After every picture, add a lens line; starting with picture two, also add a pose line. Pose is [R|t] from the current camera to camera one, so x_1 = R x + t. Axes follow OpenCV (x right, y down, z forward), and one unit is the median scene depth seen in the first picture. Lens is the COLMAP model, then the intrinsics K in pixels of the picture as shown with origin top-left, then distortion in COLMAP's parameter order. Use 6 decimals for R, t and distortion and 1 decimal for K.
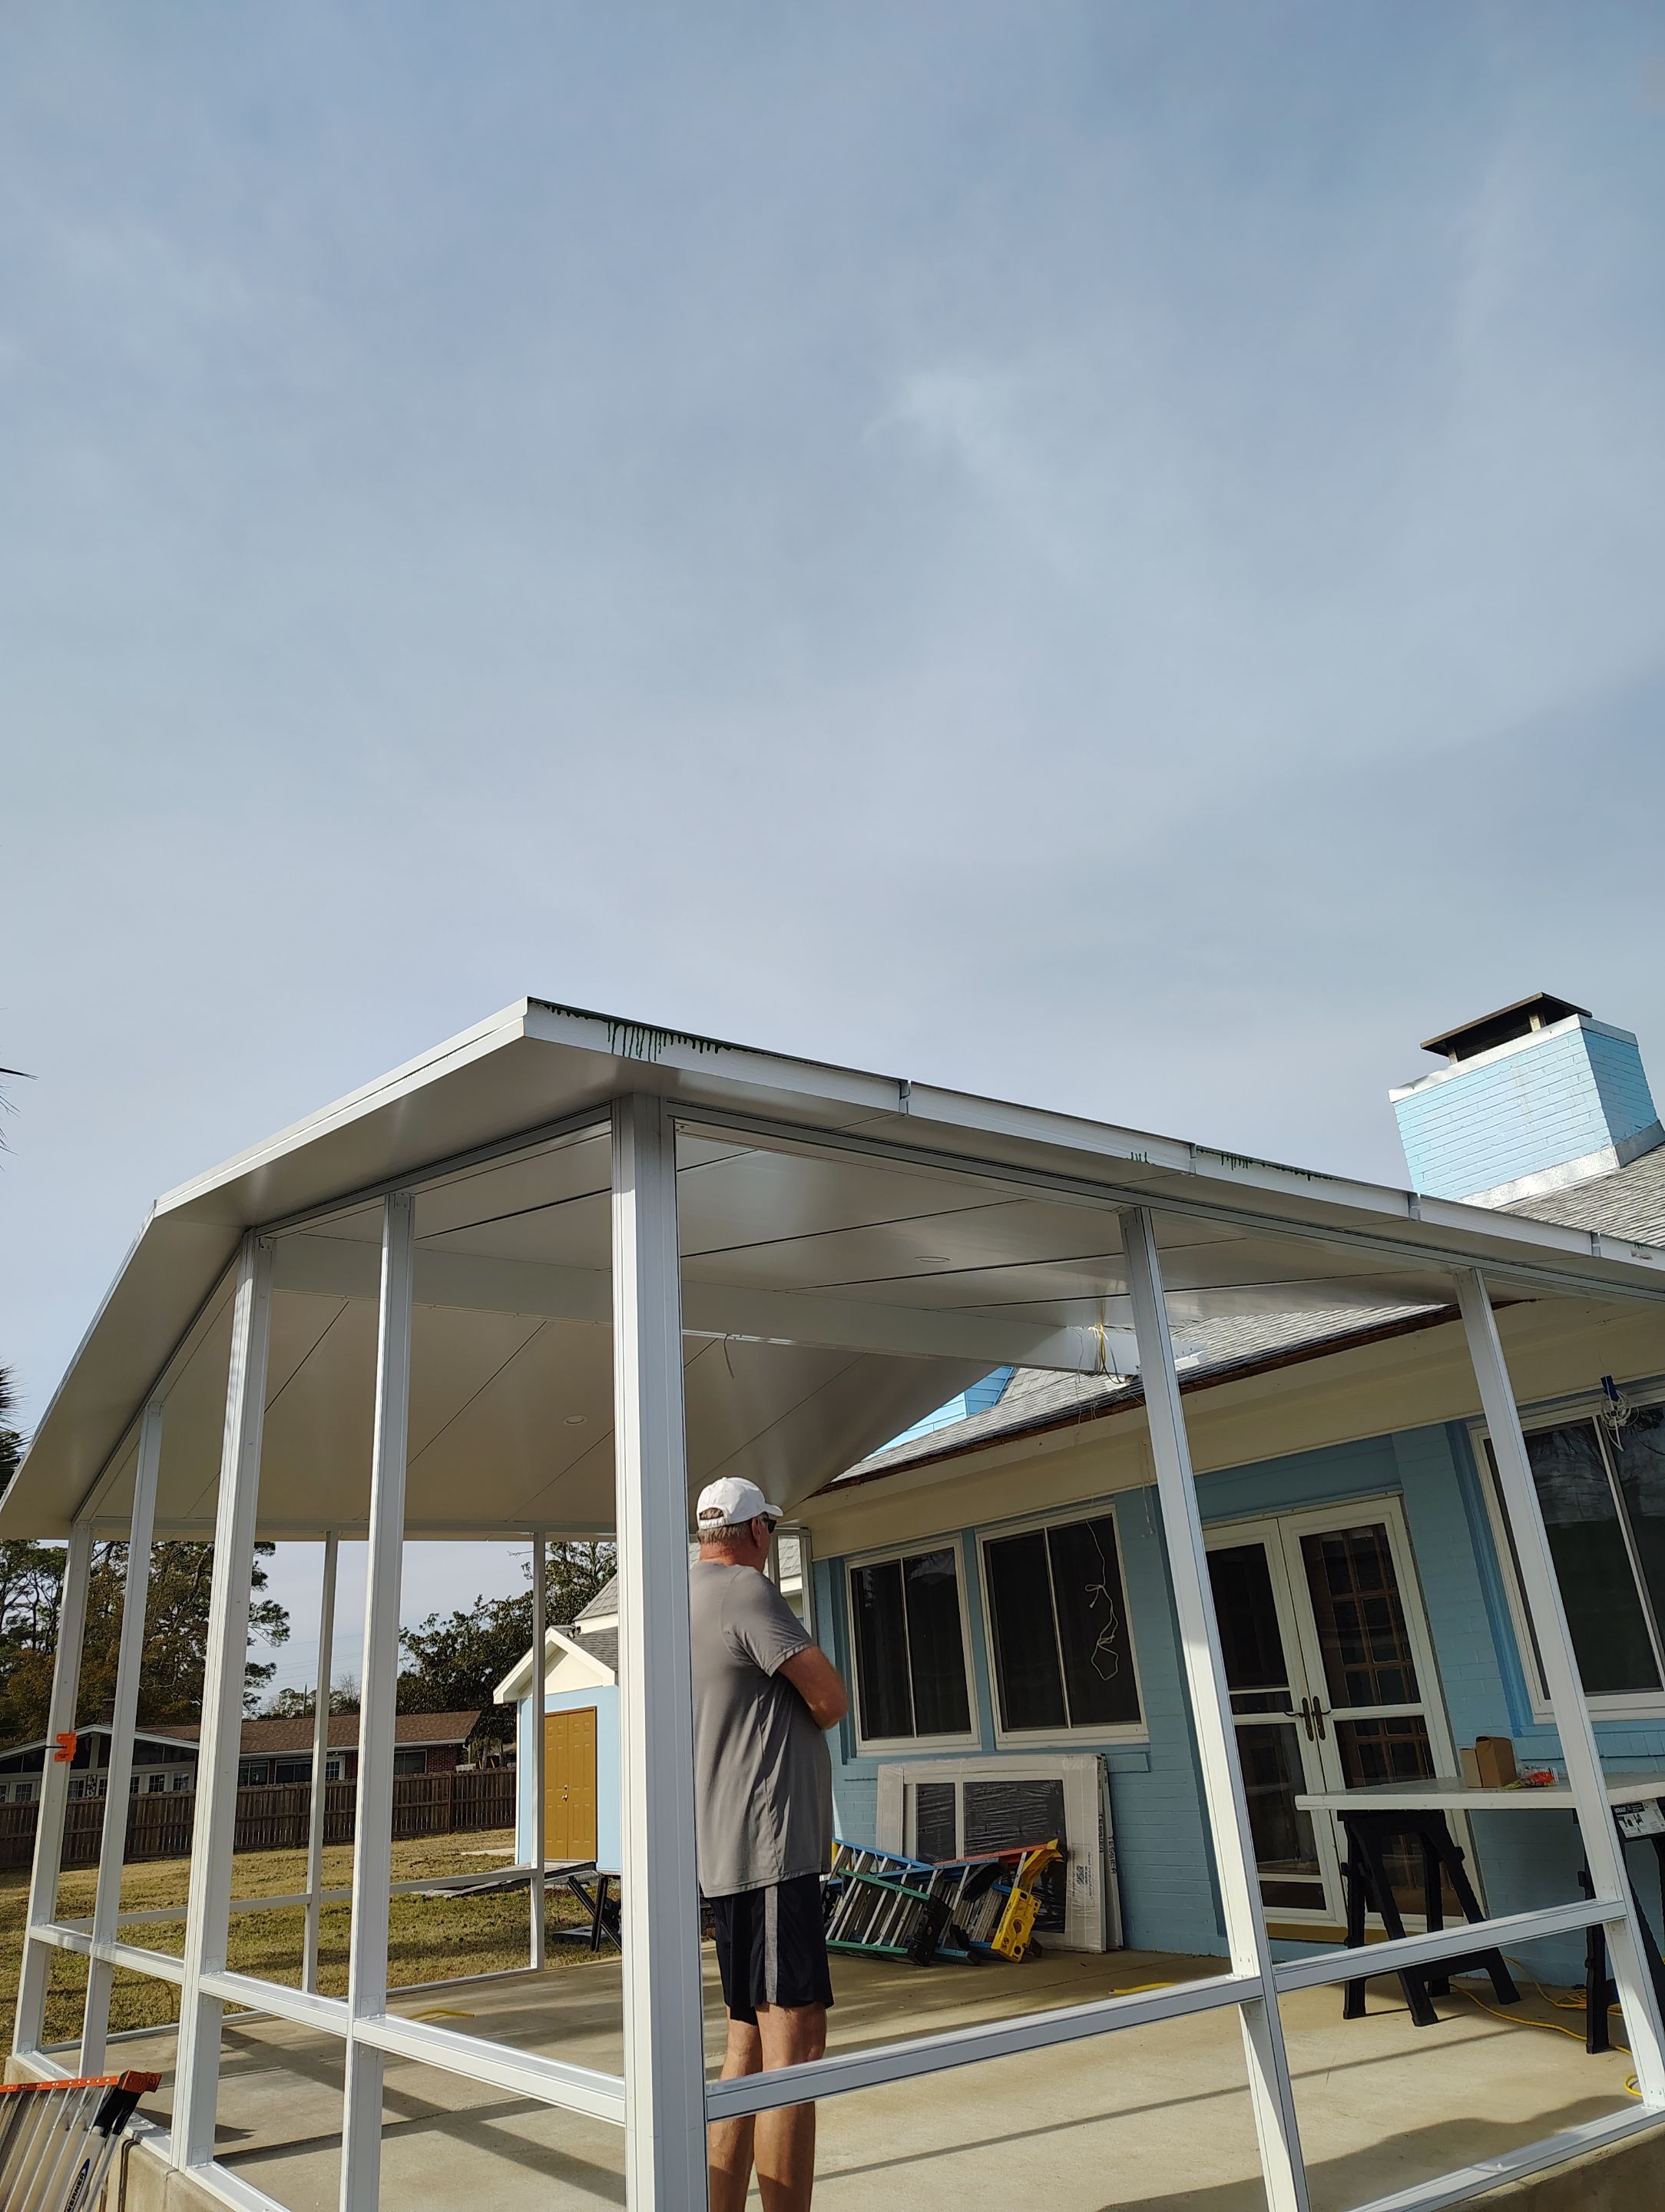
lens RADIAL K [[1510.7, 0, 814.7], [0, 1510.7, 1123.8], [0, 0, 1]] dist [0.055112, -0.056239]
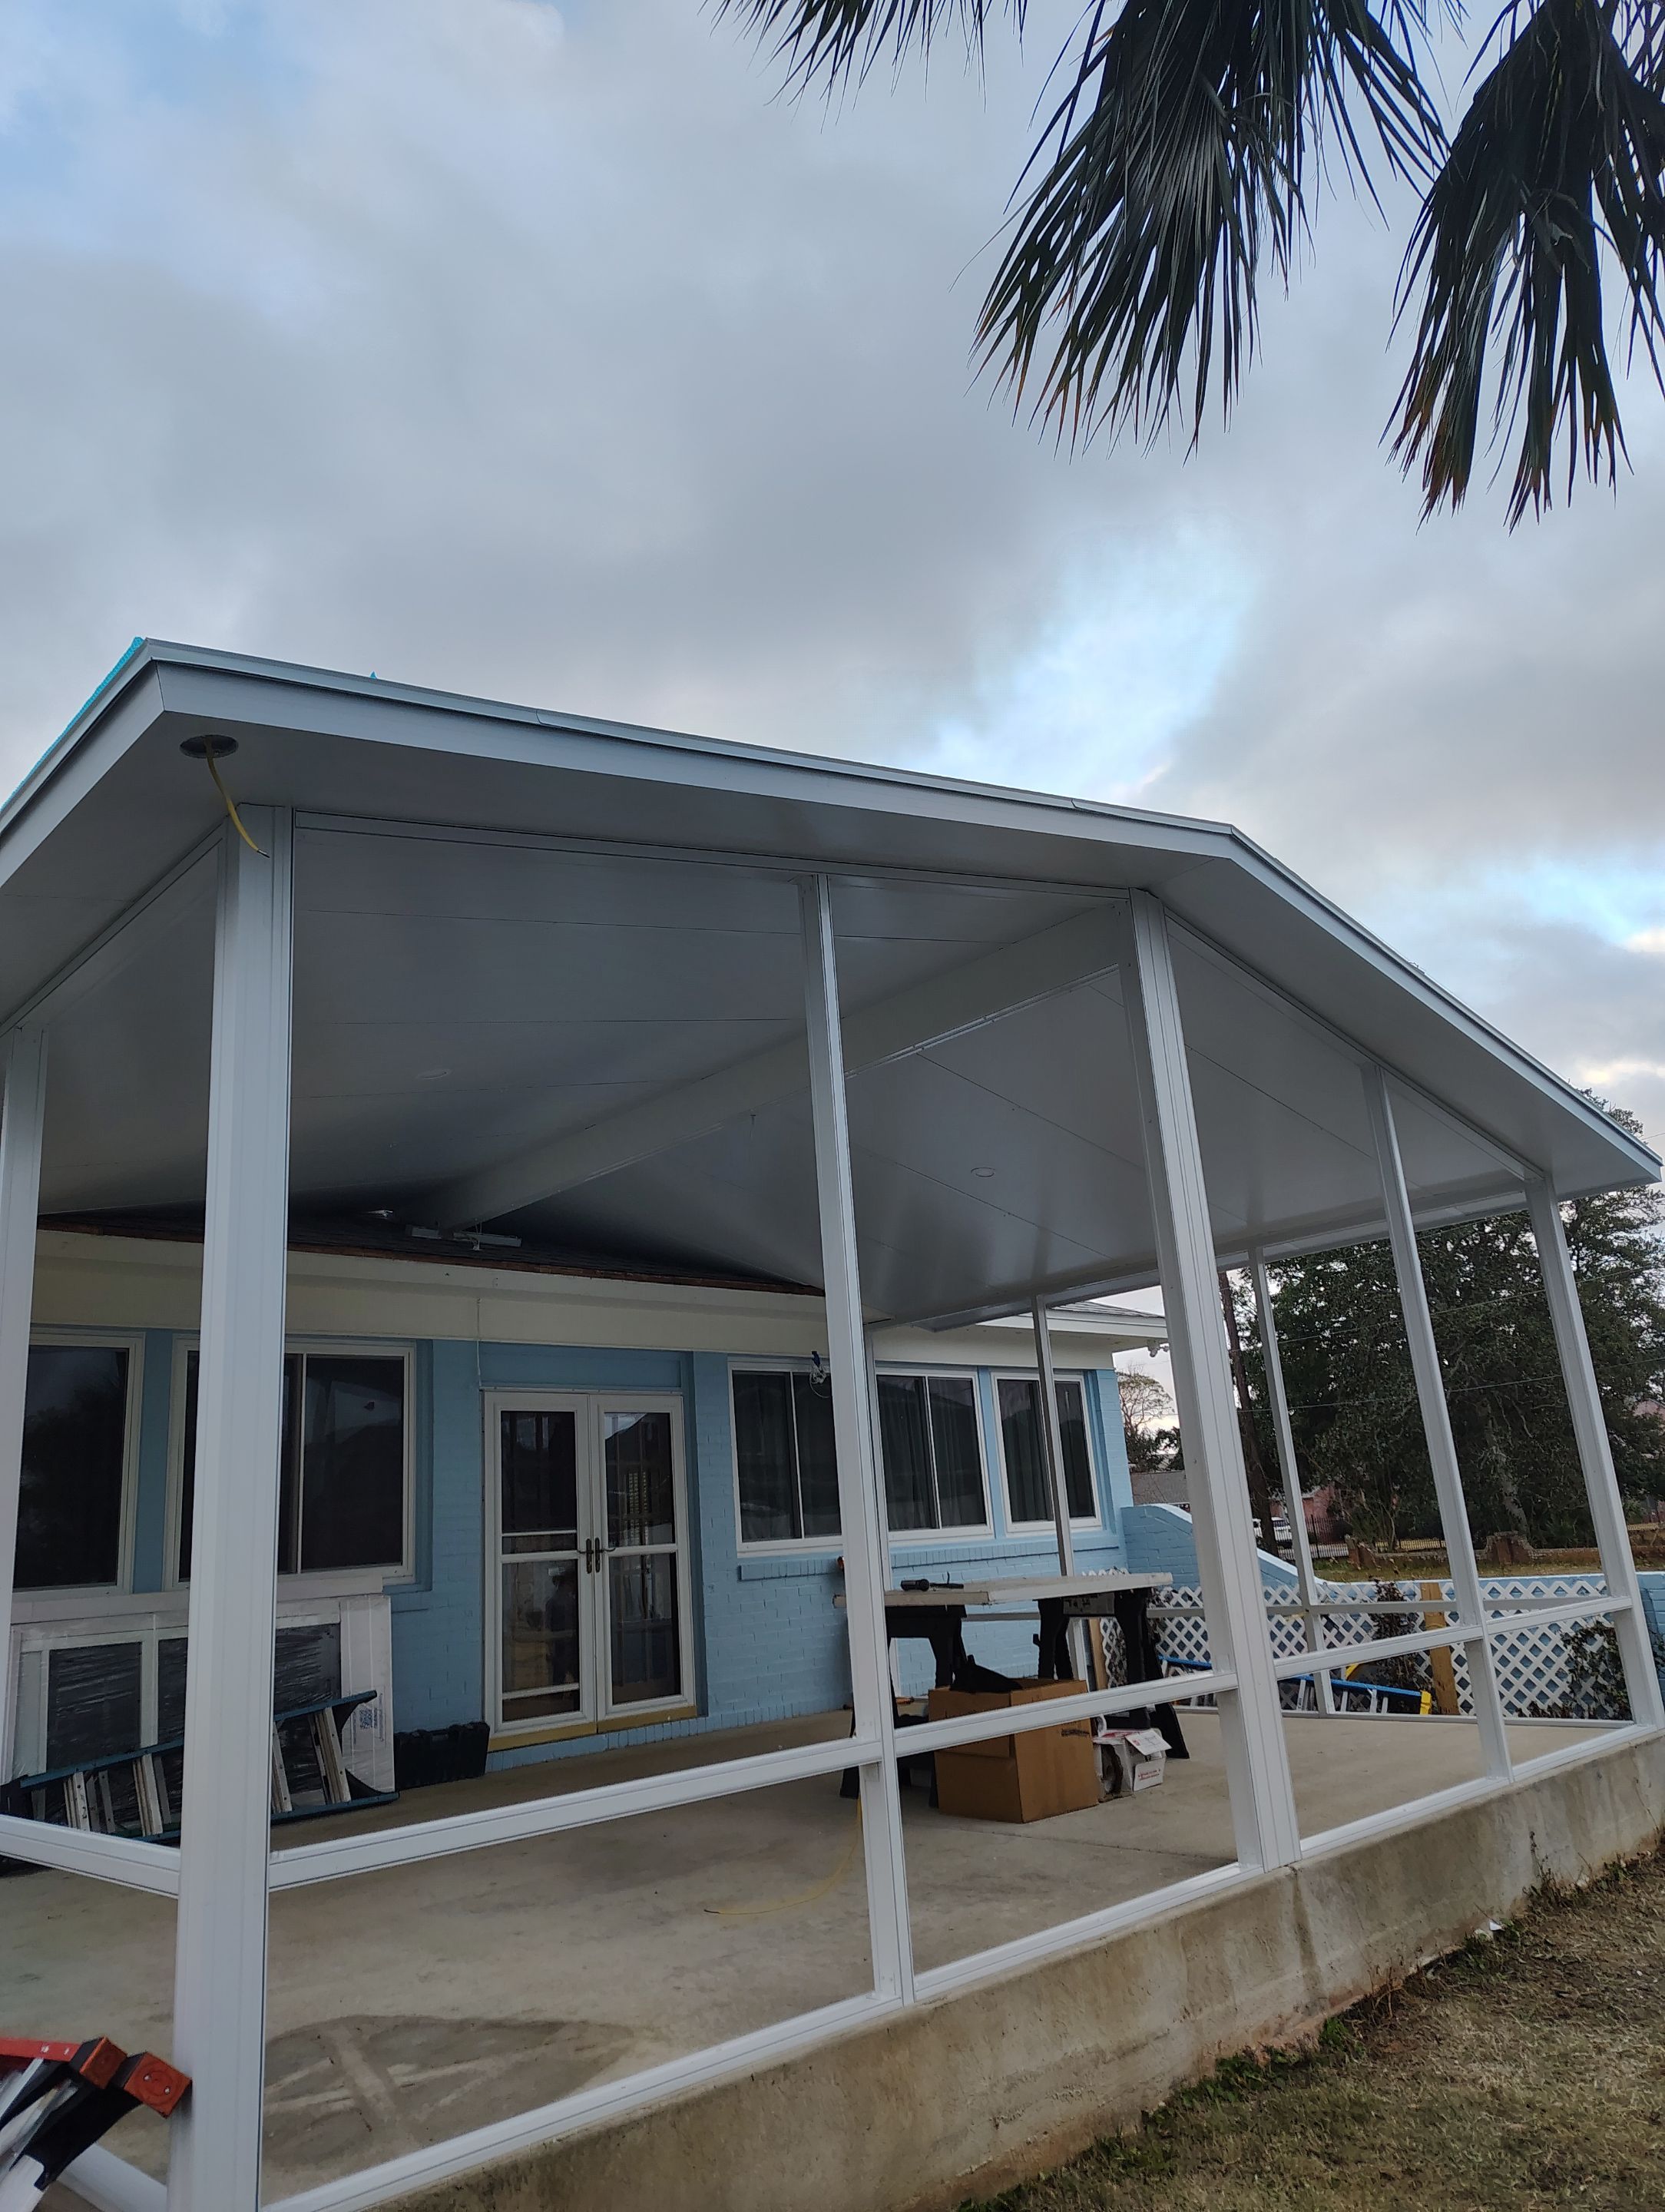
lens RADIAL K [[1526.7, 0, 832.5], [0, 1526.7, 1106.0], [0, 0, 1]] dist [-0.004148, -0.005506]
pose [[-0.162662, 0.350539, 0.922314, -0.680842], [-0.296155, 0.874317, -0.384528, 0.349789], [-0.941187, -0.335696, -0.038404, 0.708709]]
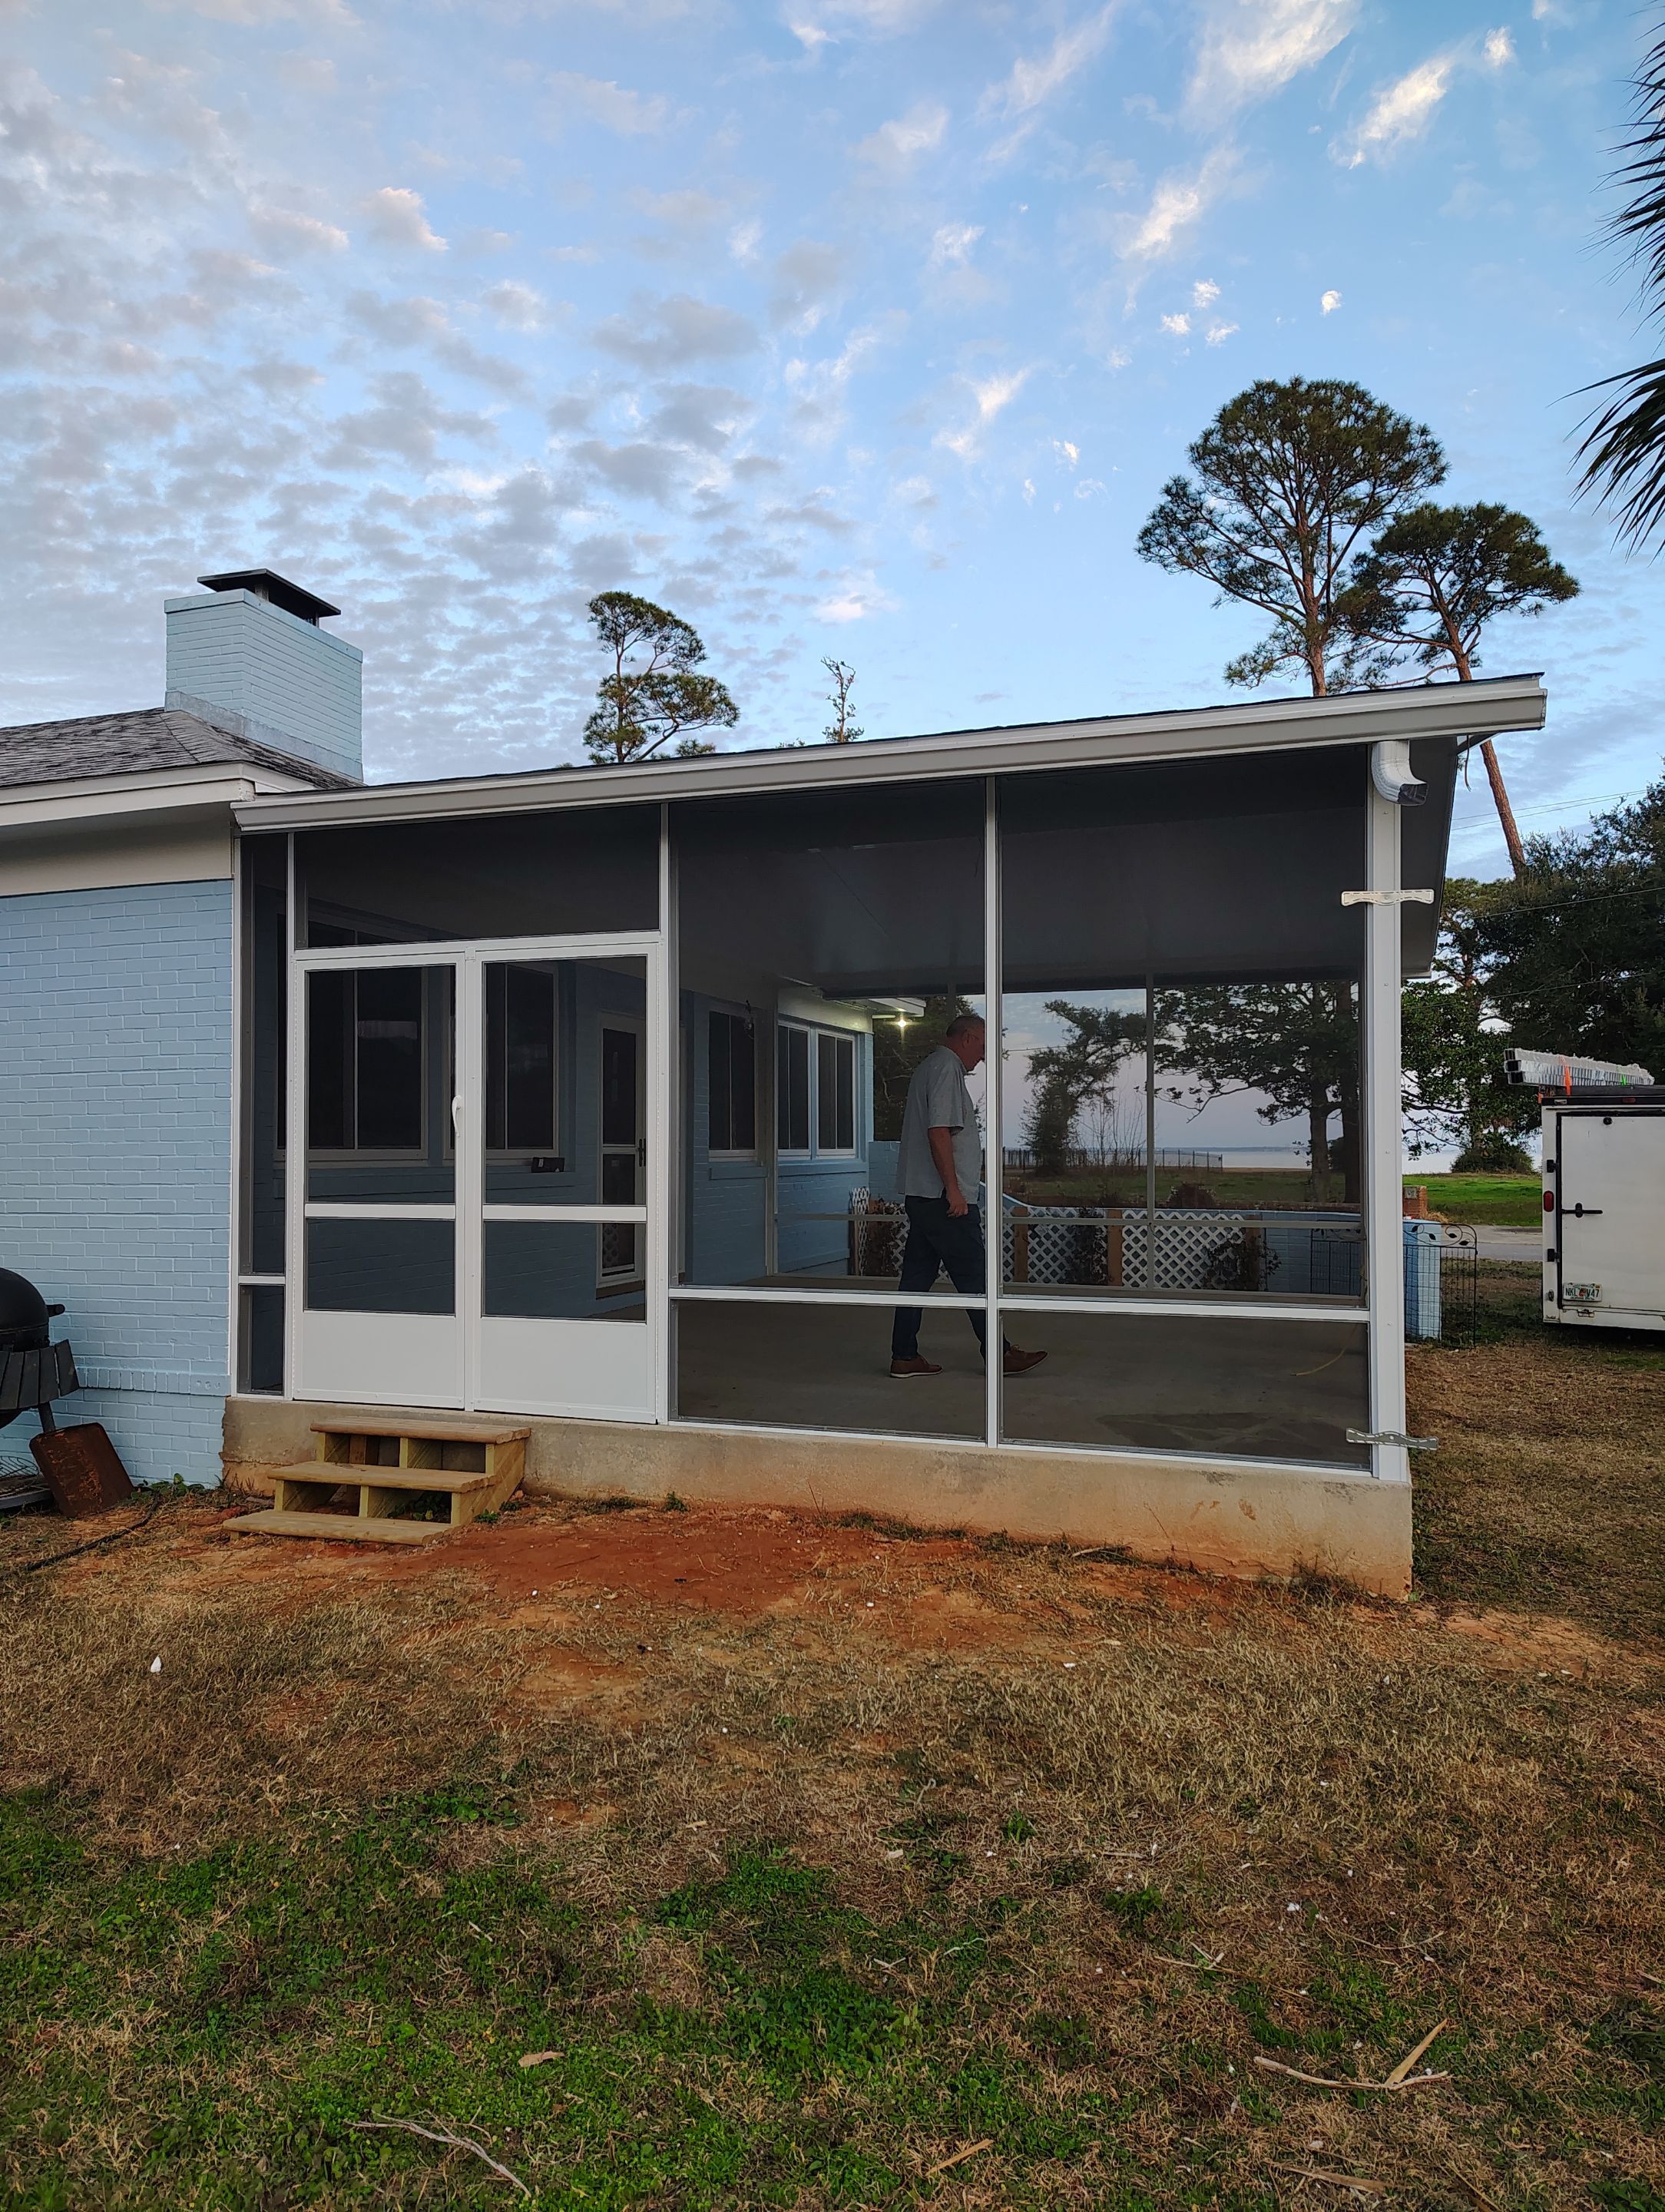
lens RADIAL K [[1501.4, 0, 837.5], [0, 1501.4, 1133.3], [0, 0, 1]] dist [0.067465, -0.076258]
pose [[-0.606470, 0.075279, 0.791534, -0.669707], [-0.260891, 0.921552, -0.287538, 0.530508], [-0.751086, -0.380887, -0.539255, 1.181150]]
